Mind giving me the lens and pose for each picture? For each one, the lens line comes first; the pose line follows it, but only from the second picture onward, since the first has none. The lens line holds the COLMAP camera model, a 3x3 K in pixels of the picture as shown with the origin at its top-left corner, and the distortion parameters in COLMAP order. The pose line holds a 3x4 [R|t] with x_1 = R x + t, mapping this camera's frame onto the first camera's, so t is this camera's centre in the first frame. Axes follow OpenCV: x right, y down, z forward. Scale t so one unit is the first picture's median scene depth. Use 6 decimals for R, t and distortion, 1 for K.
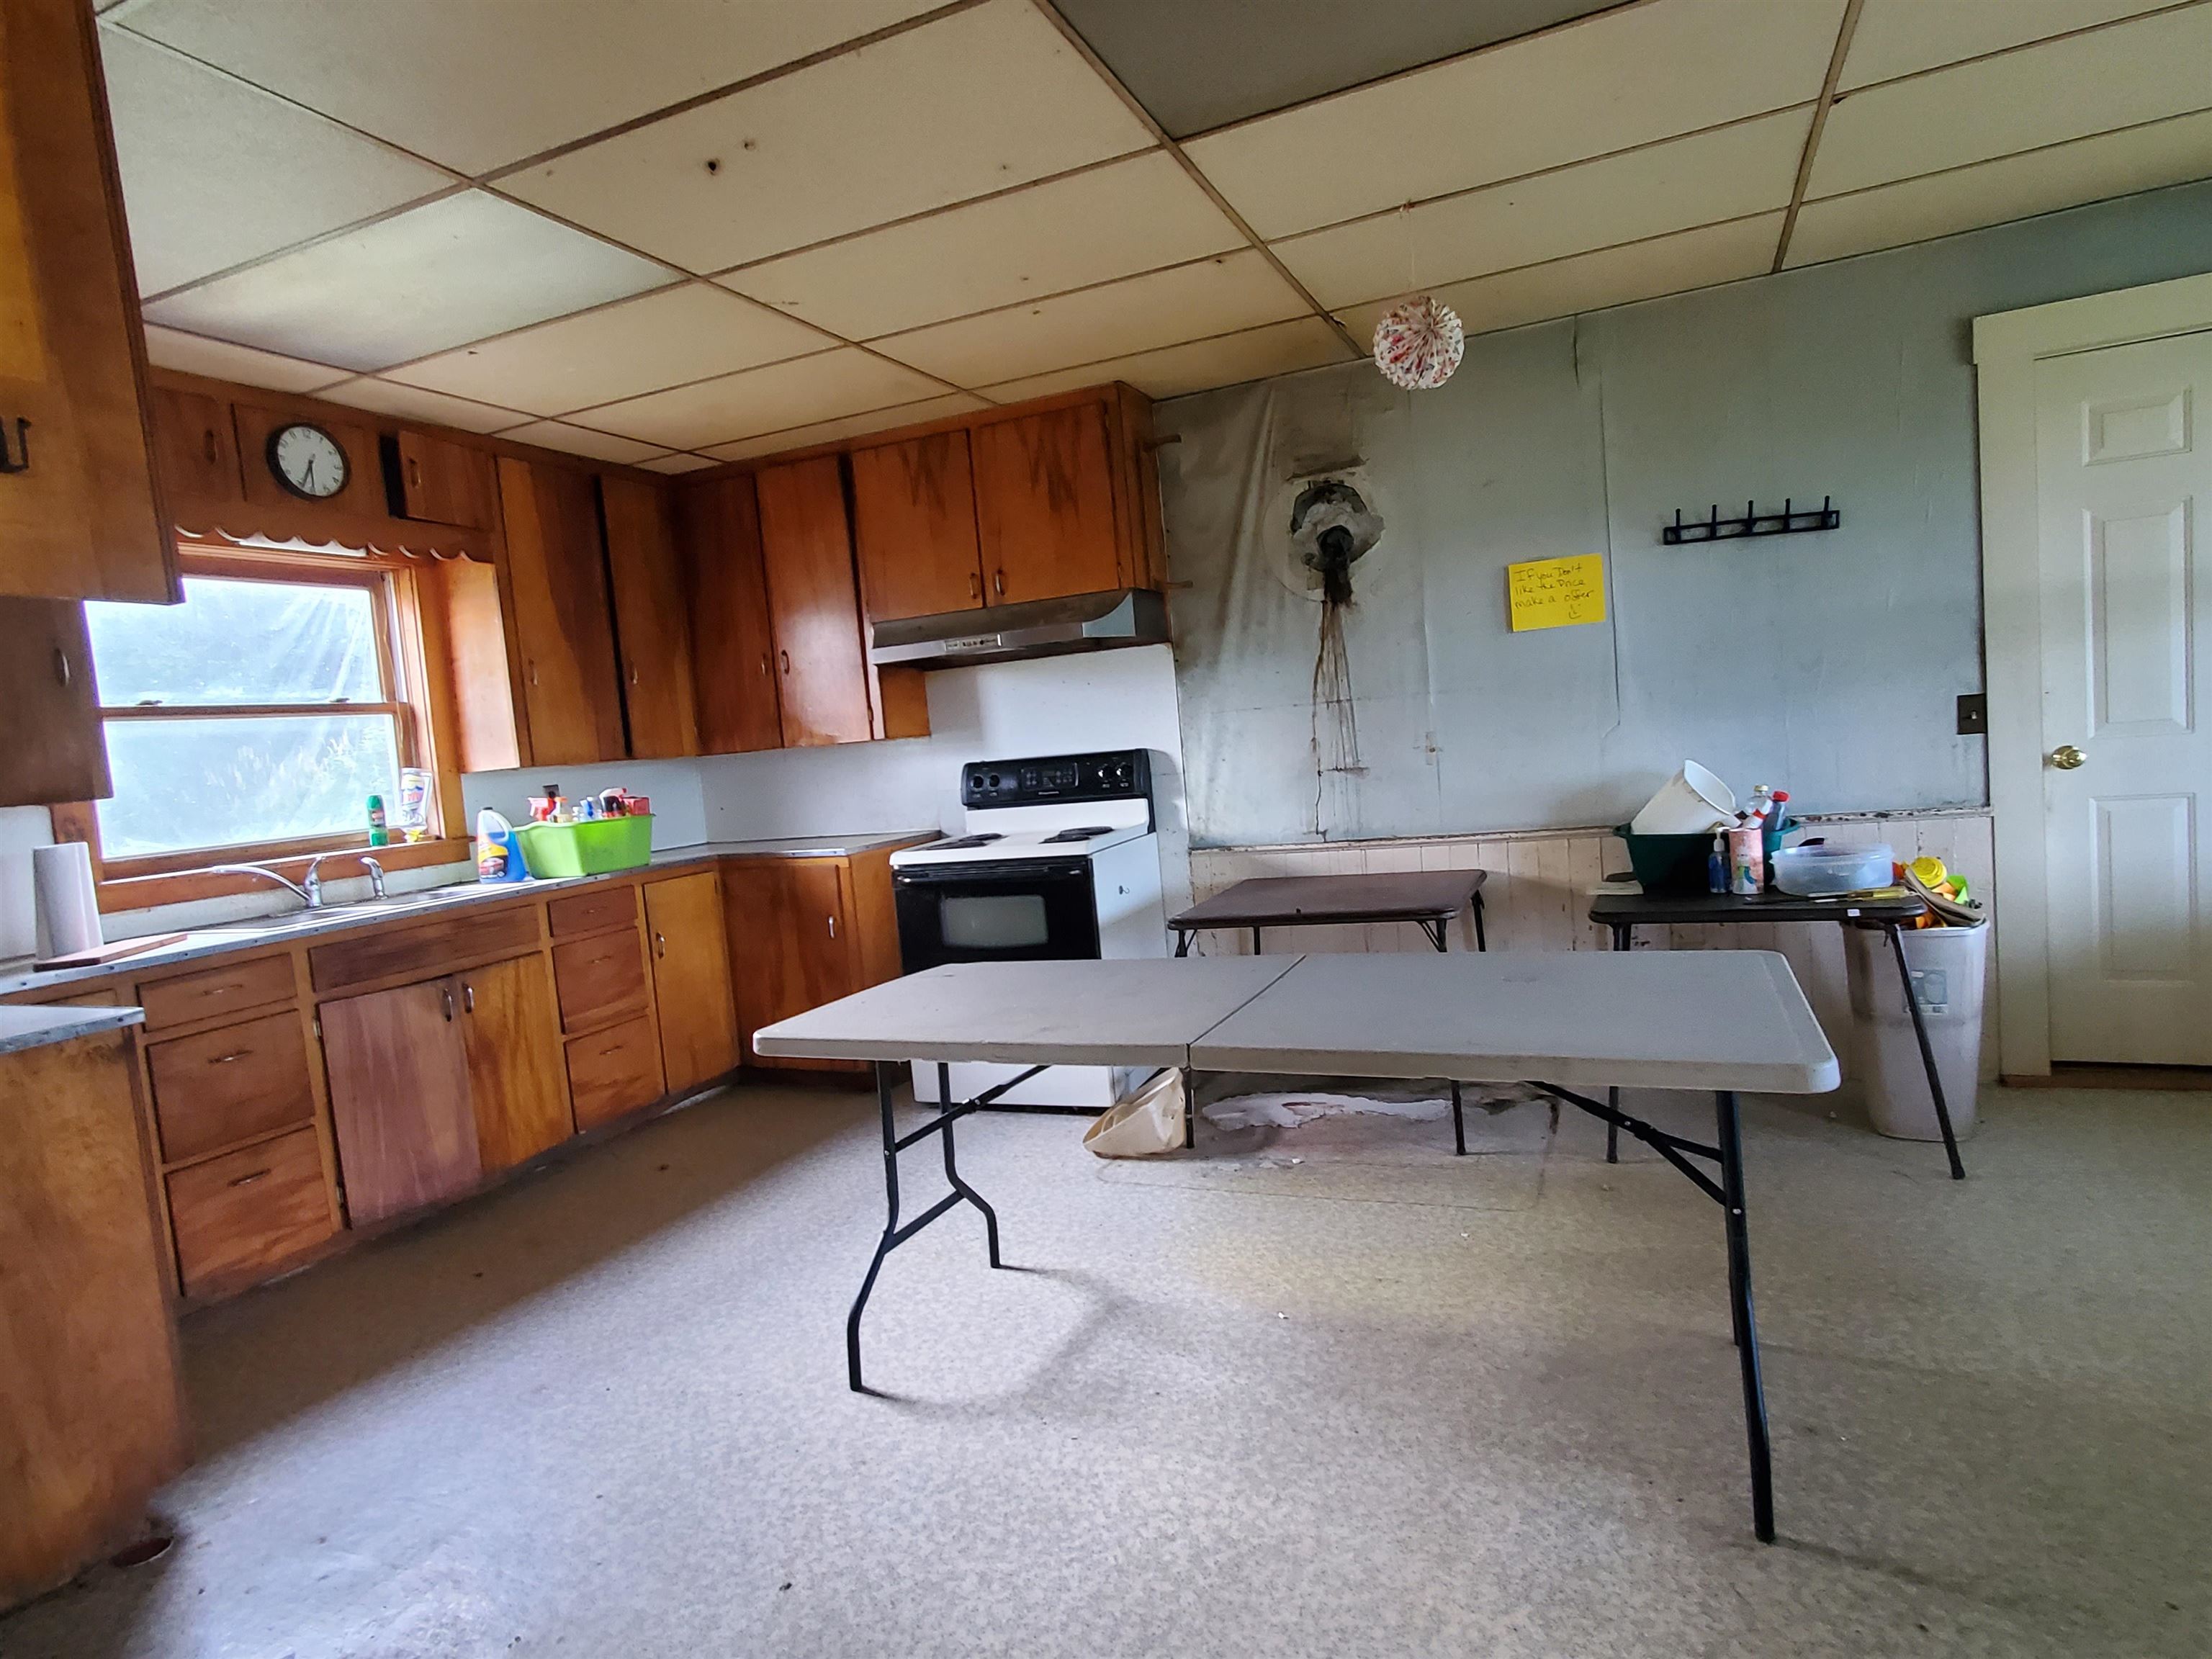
lens RADIAL K [[1201.4, 0, 1106.0], [0, 1201.4, 829.5], [0, 0, 1]] dist [-0.002876, 0.001930]
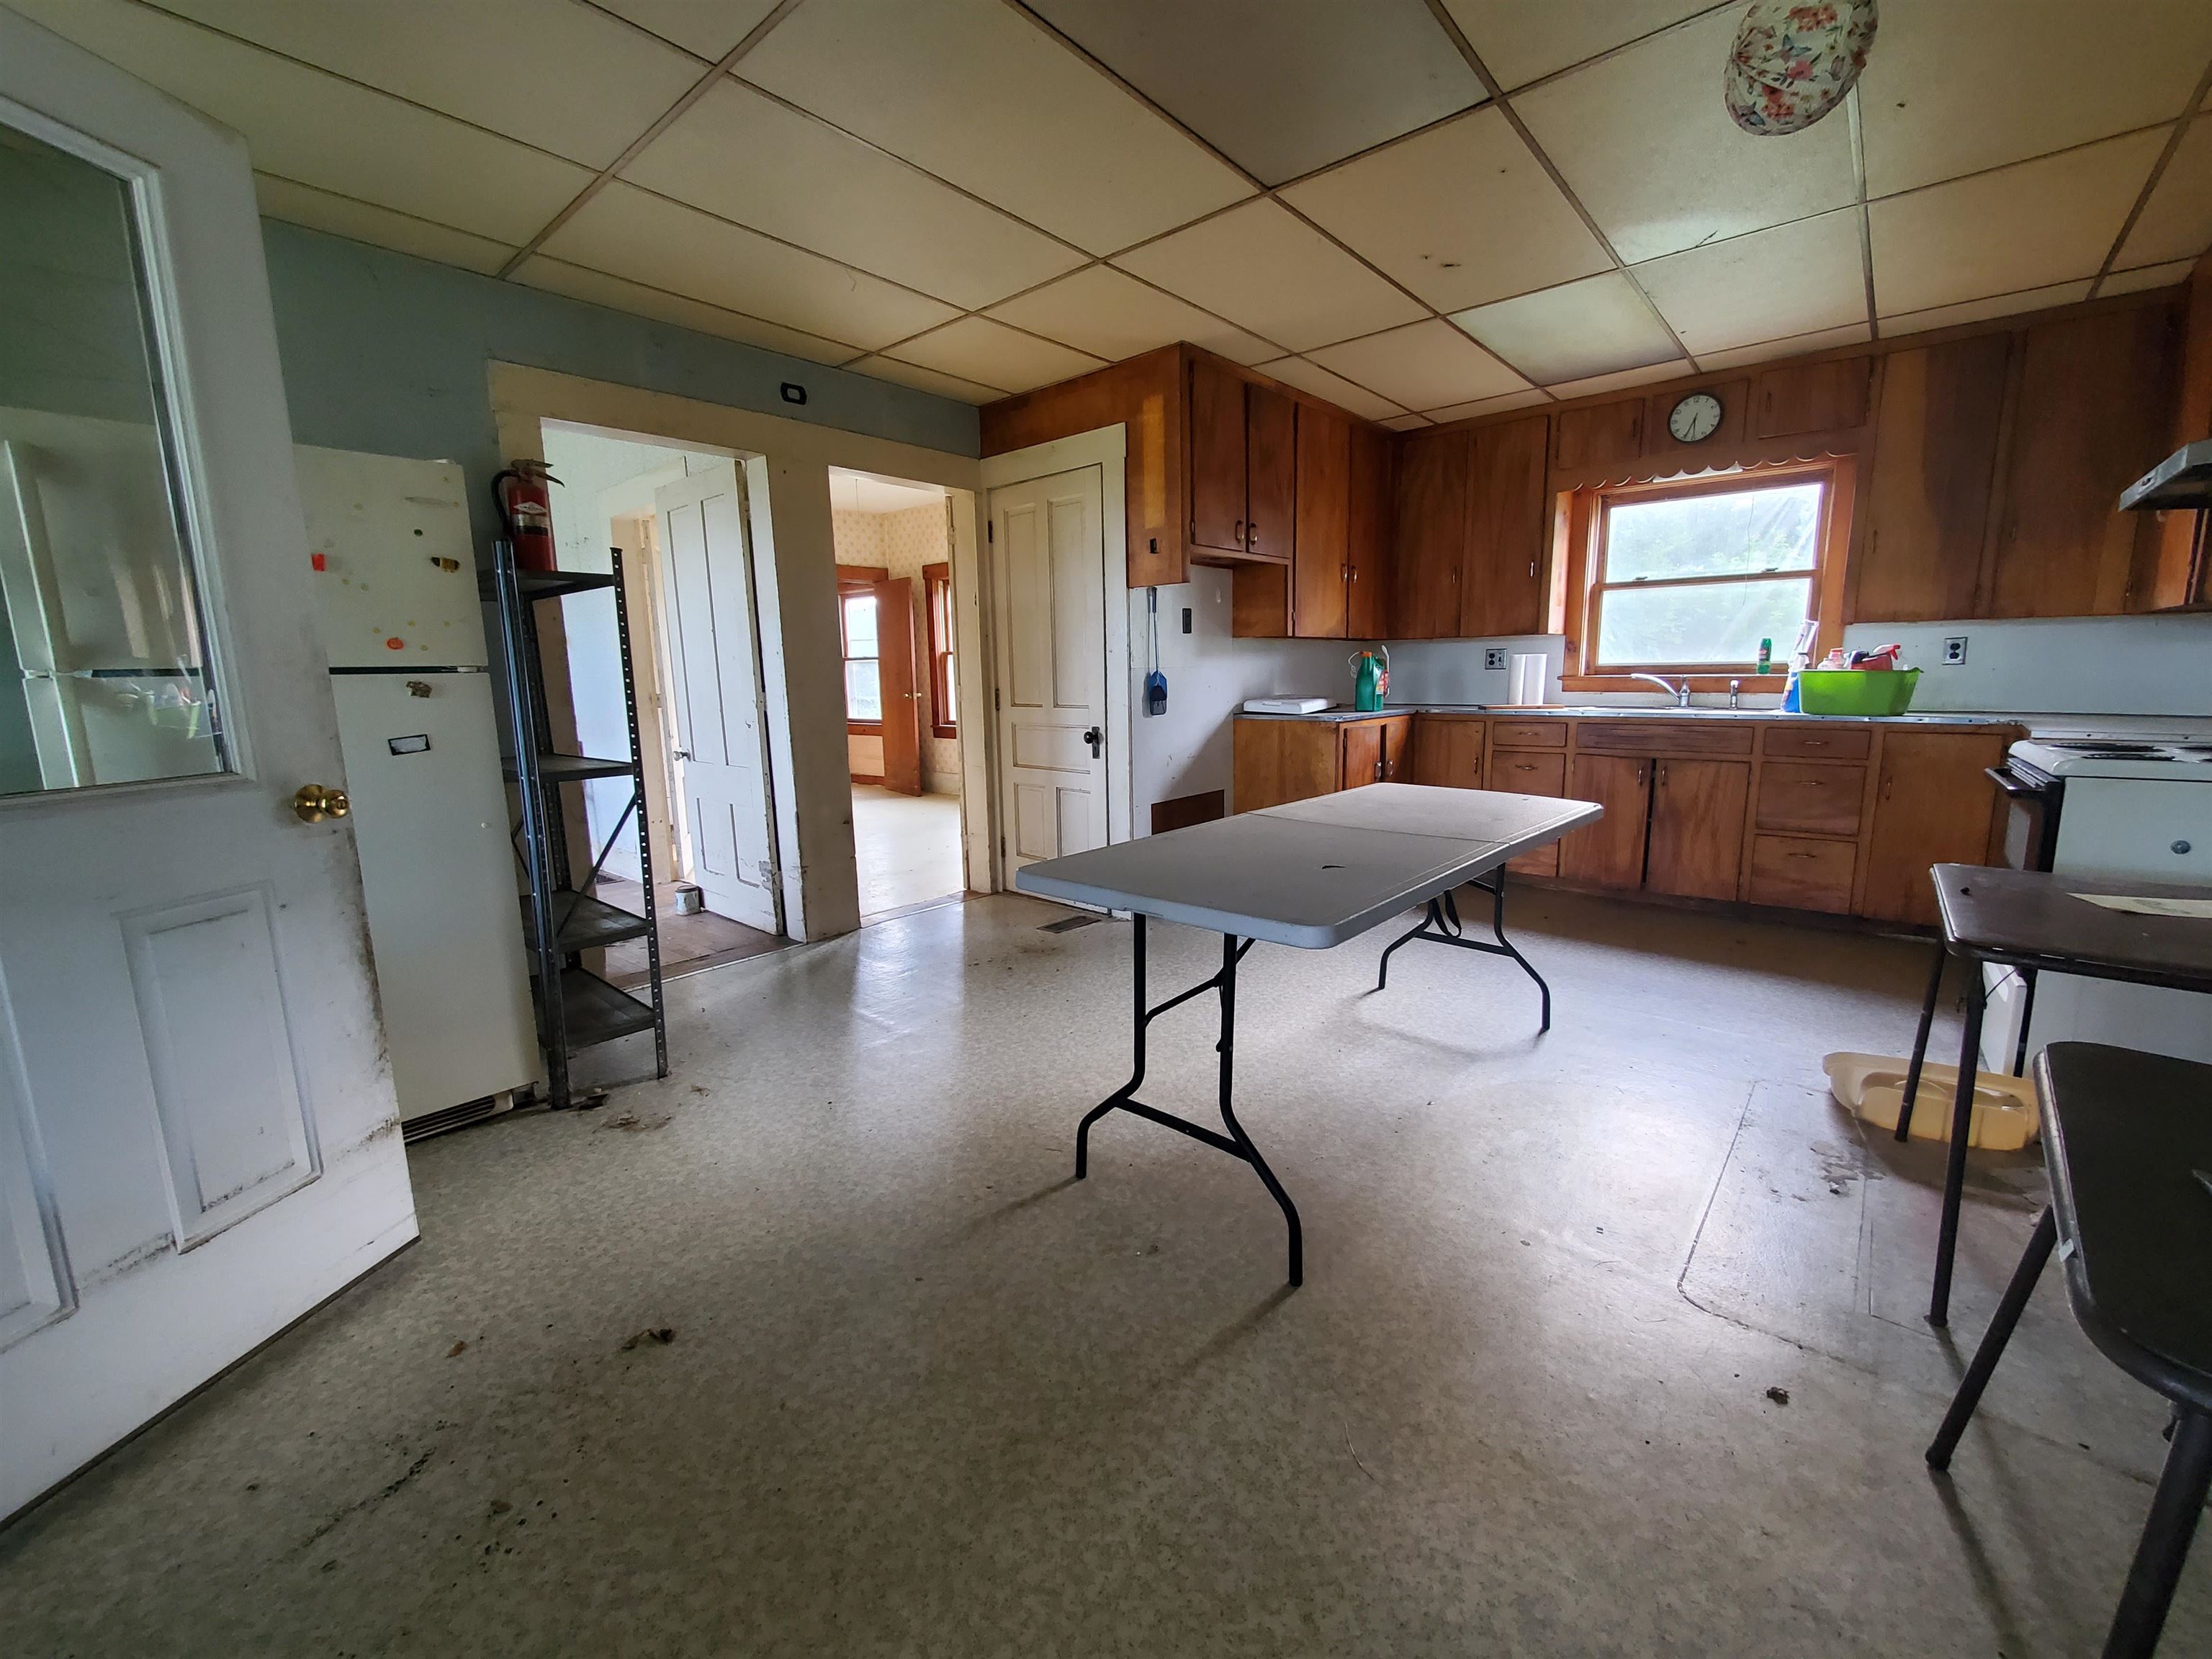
lens RADIAL K [[885.7, 0, 1123.8], [0, 885.7, 825.6], [0, 0, 1]] dist [-0.001067, -0.002102]
pose [[-0.279898, 0.256684, -0.925079, 0.647087], [-0.037908, 0.959887, 0.277812, -0.078334], [0.959281, 0.112826, -0.258940, 0.562879]]
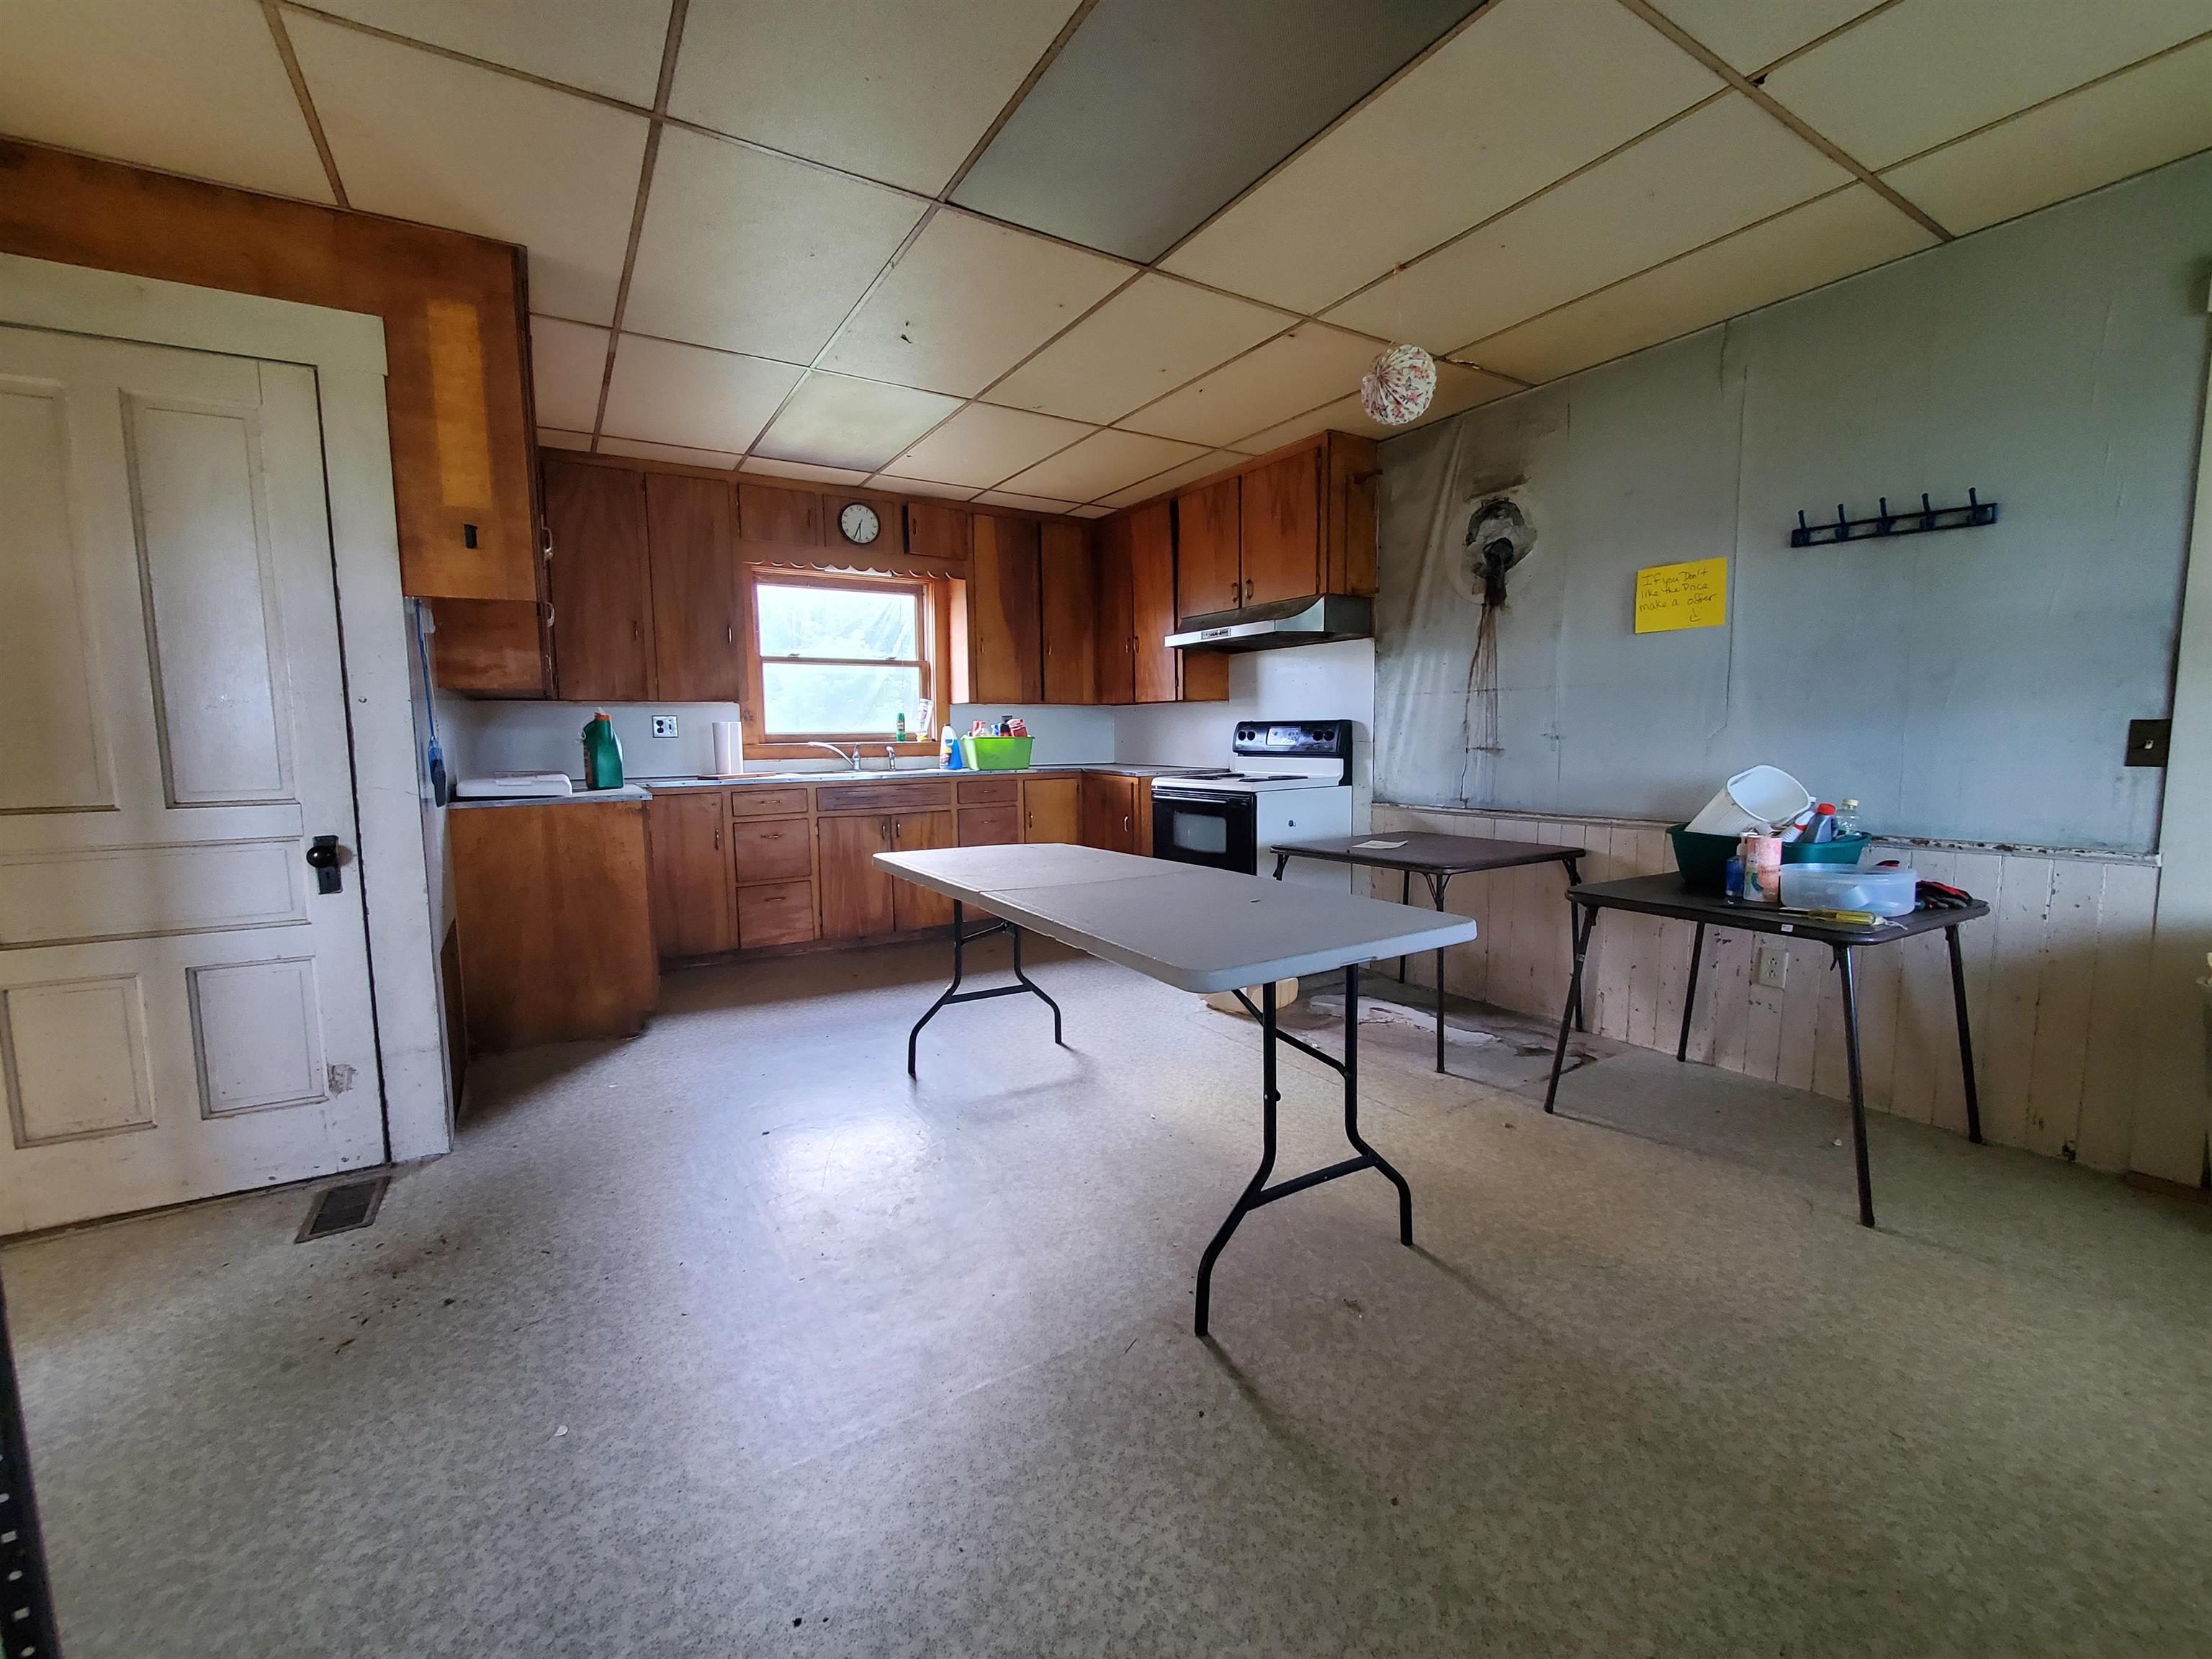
lens RADIAL K [[903.2, 0, 1106.0], [0, 903.2, 829.5], [0, 0, 1]] dist [-0.000741, -0.000711]
pose [[0.823173, 0.140804, -0.550055, 0.400580], [-0.108737, 0.989926, 0.090675, -0.011783], [0.557281, -0.014830, 0.830191, 0.058465]]
